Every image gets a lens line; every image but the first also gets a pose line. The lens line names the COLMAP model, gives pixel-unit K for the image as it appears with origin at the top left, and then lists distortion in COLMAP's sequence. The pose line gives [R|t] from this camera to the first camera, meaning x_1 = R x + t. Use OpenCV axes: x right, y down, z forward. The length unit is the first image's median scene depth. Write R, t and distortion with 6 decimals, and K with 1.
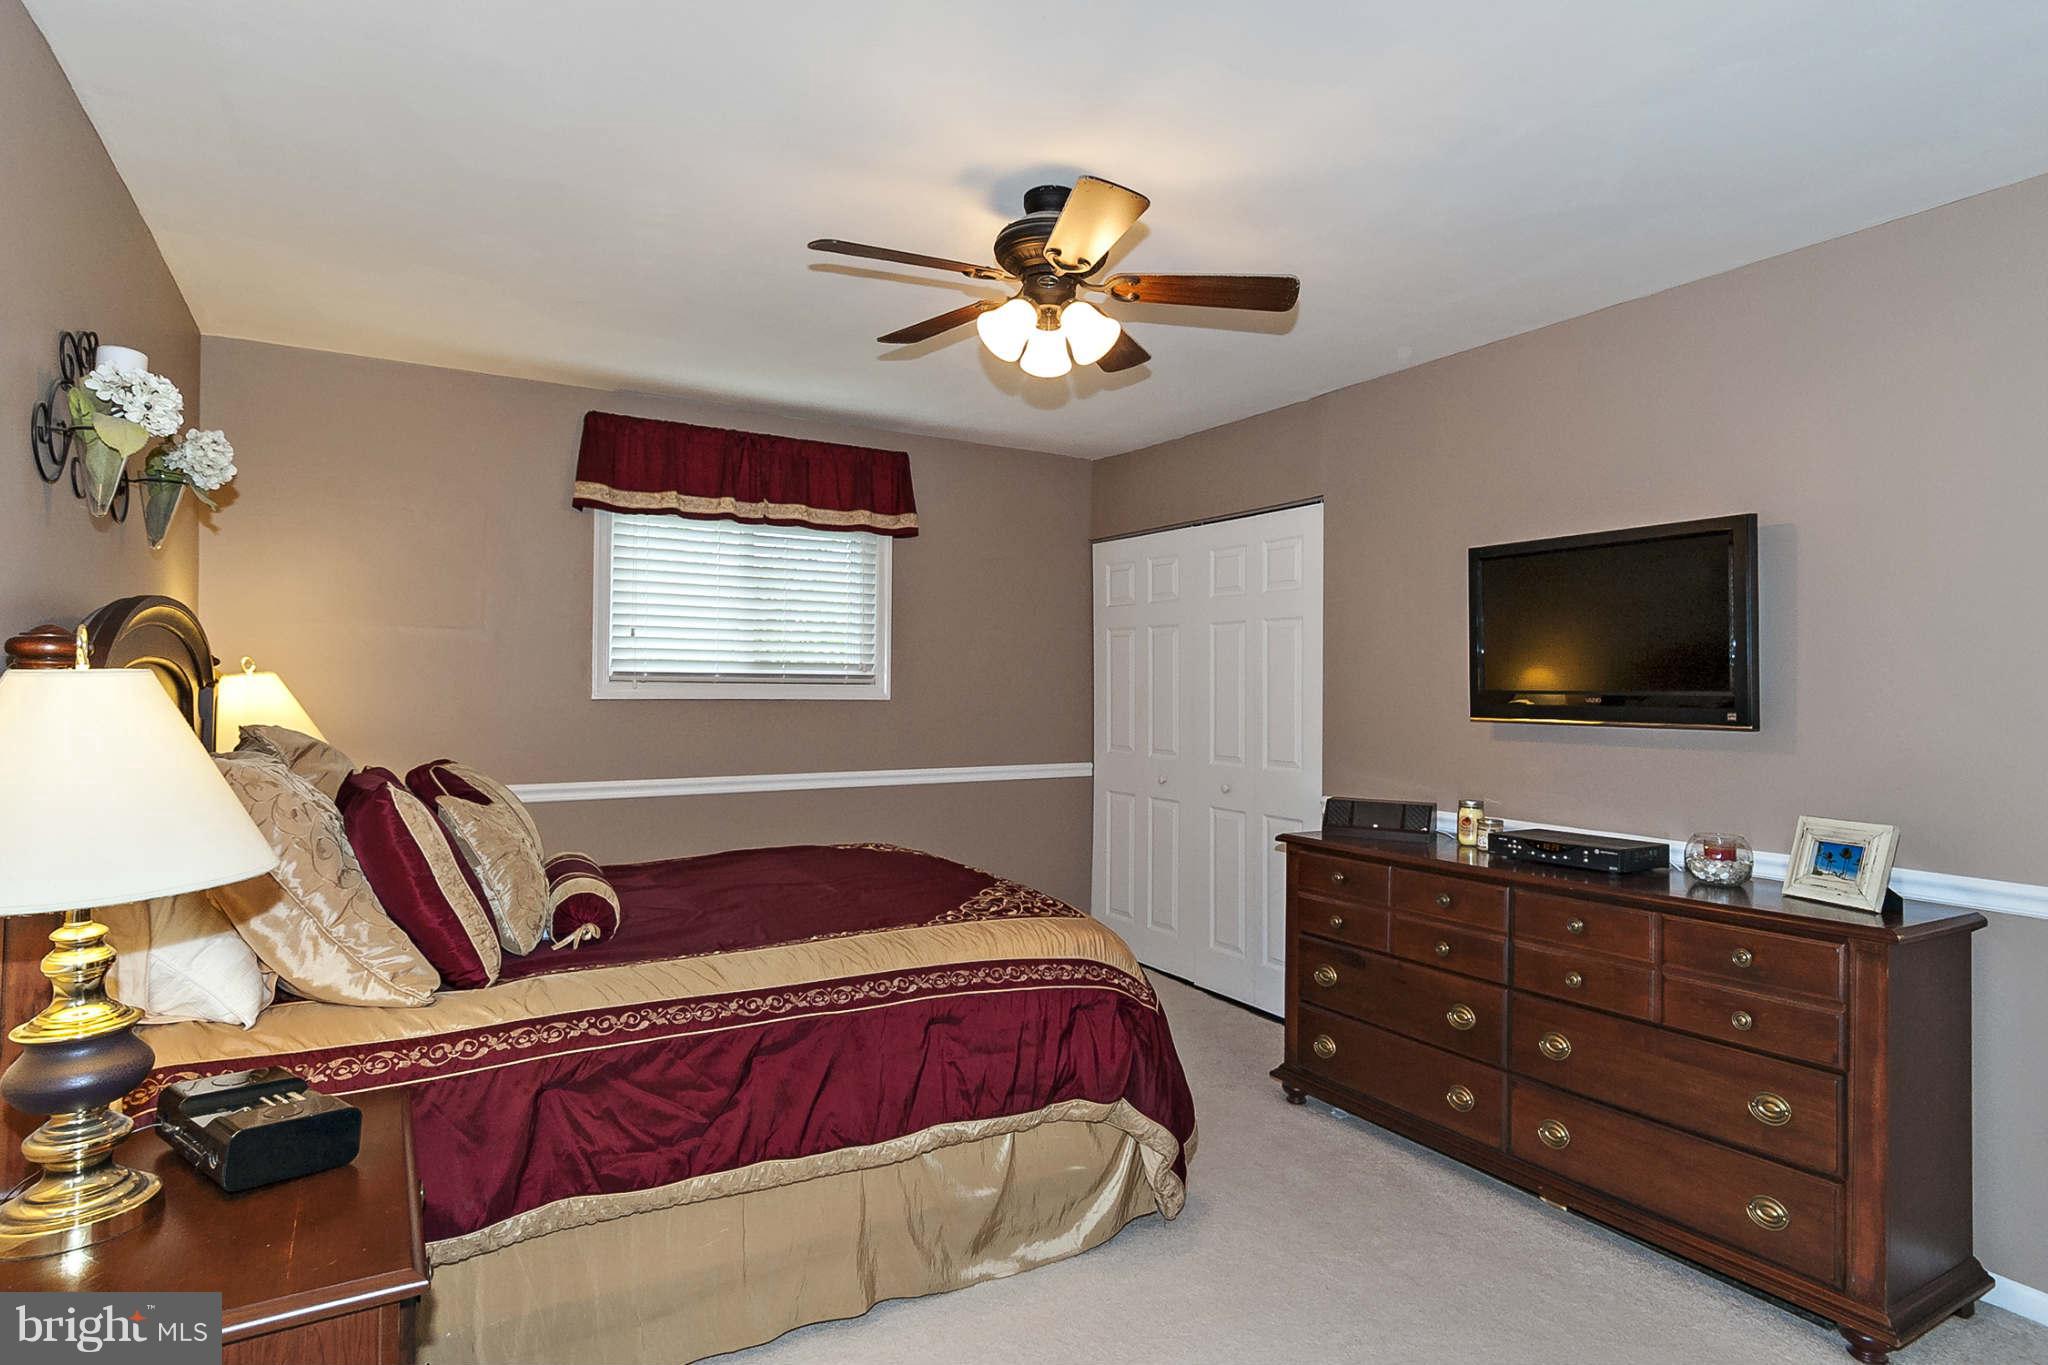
lens RADIAL K [[1076.3, 0, 1024.0], [0, 1076.3, 682.5], [0, 0, 1]] dist [0.013245, 0.000530]
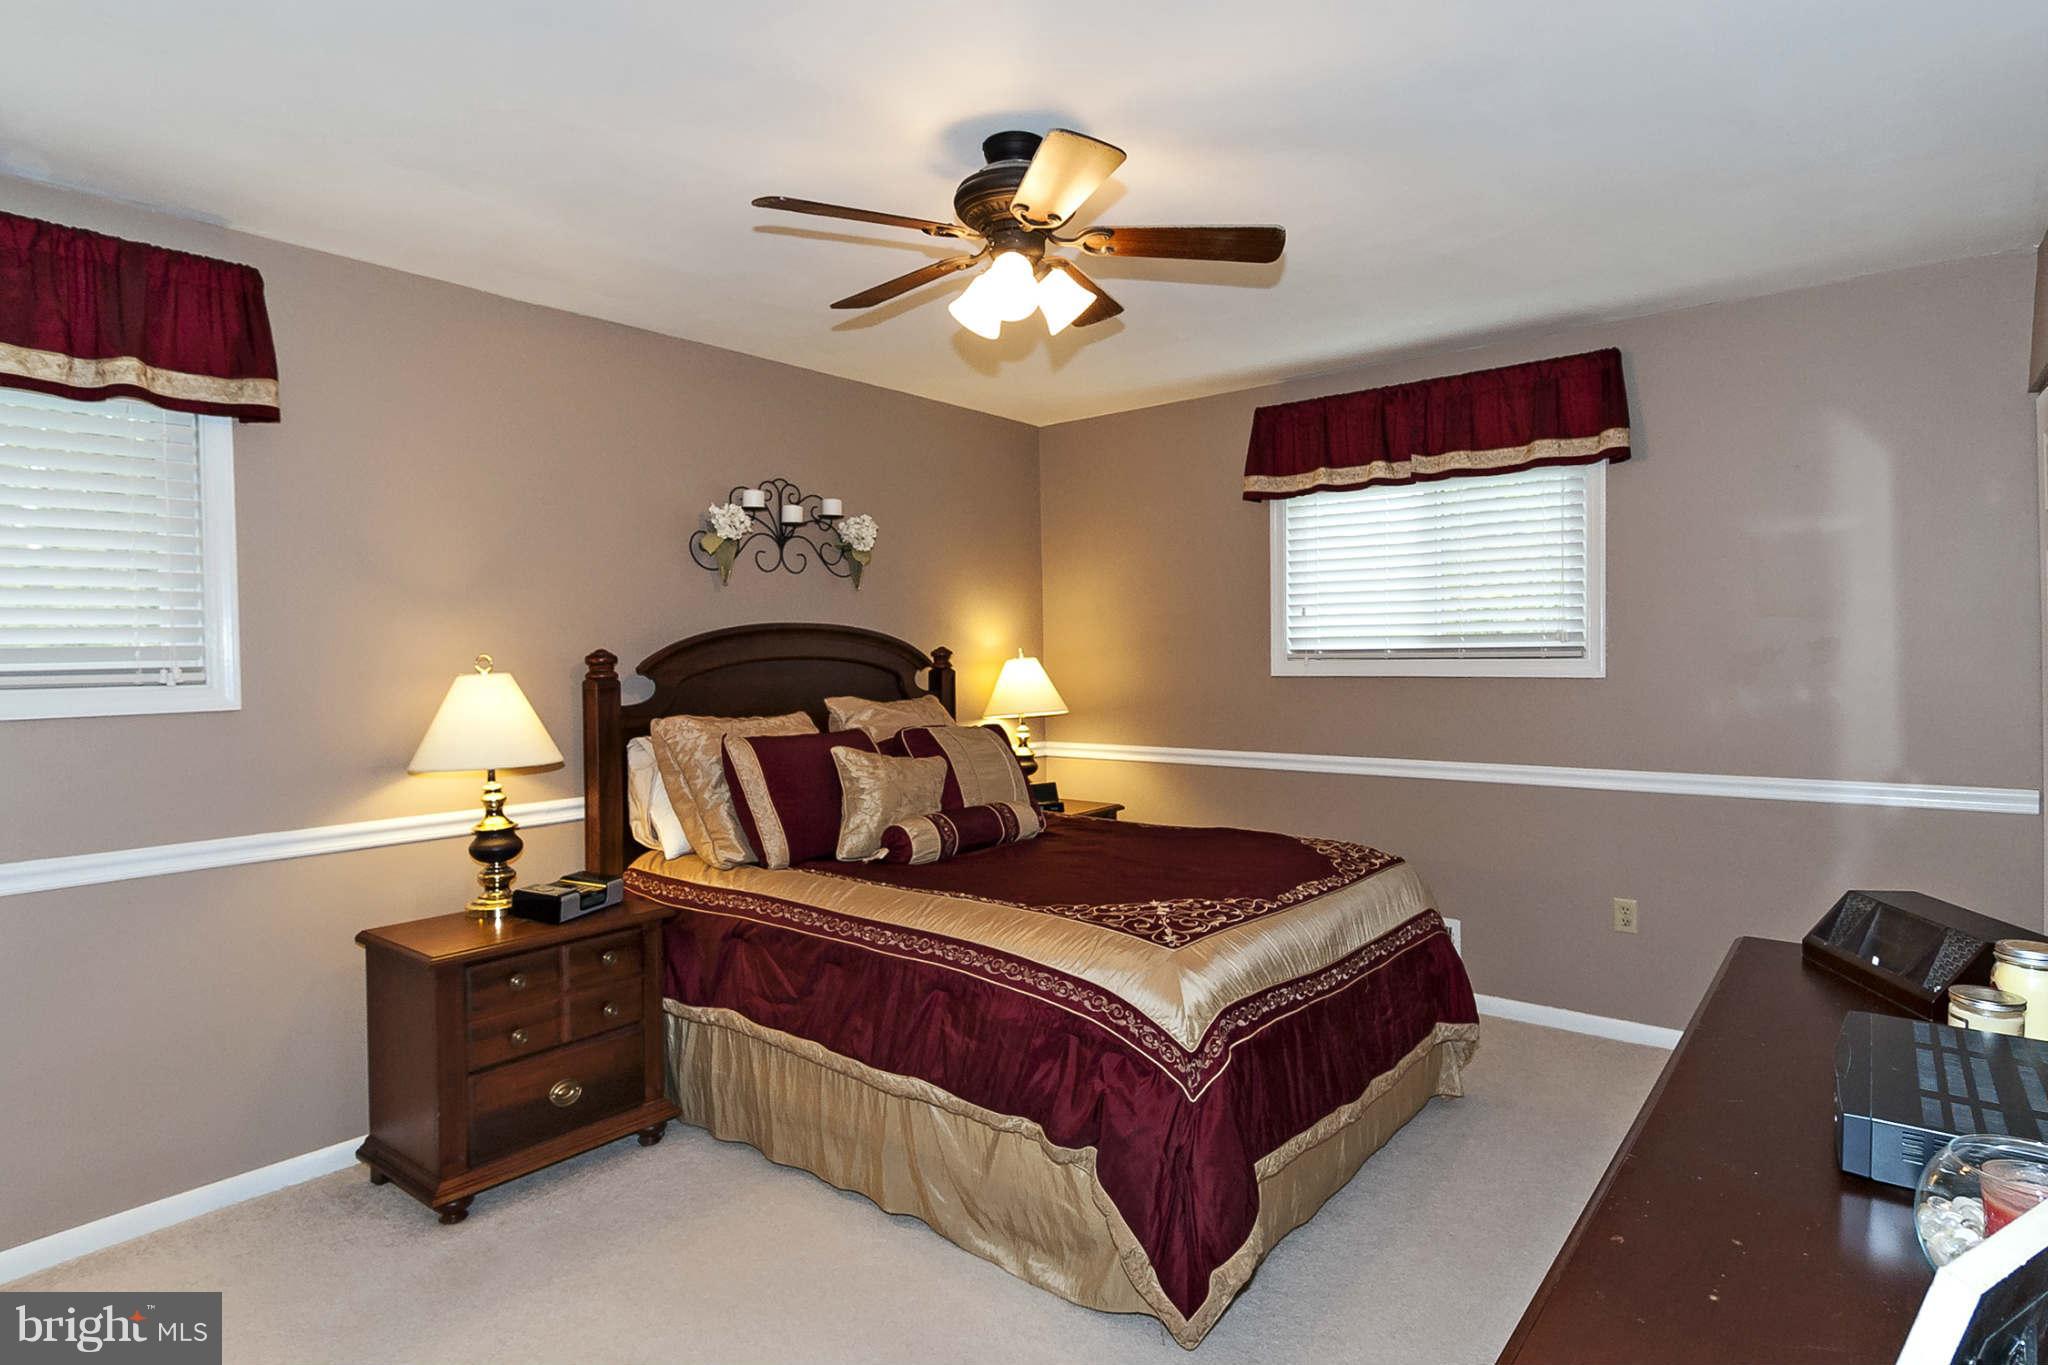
lens RADIAL K [[1094.6, 0, 1024.0], [0, 1094.6, 682.5], [0, 0, 1]] dist [-0.003109, -0.000129]
pose [[0.335331, 0.010502, -0.942042, 0.544381], [0.019845, 0.999637, 0.018208, -0.003413], [0.941891, -0.024801, 0.335001, 0.408670]]
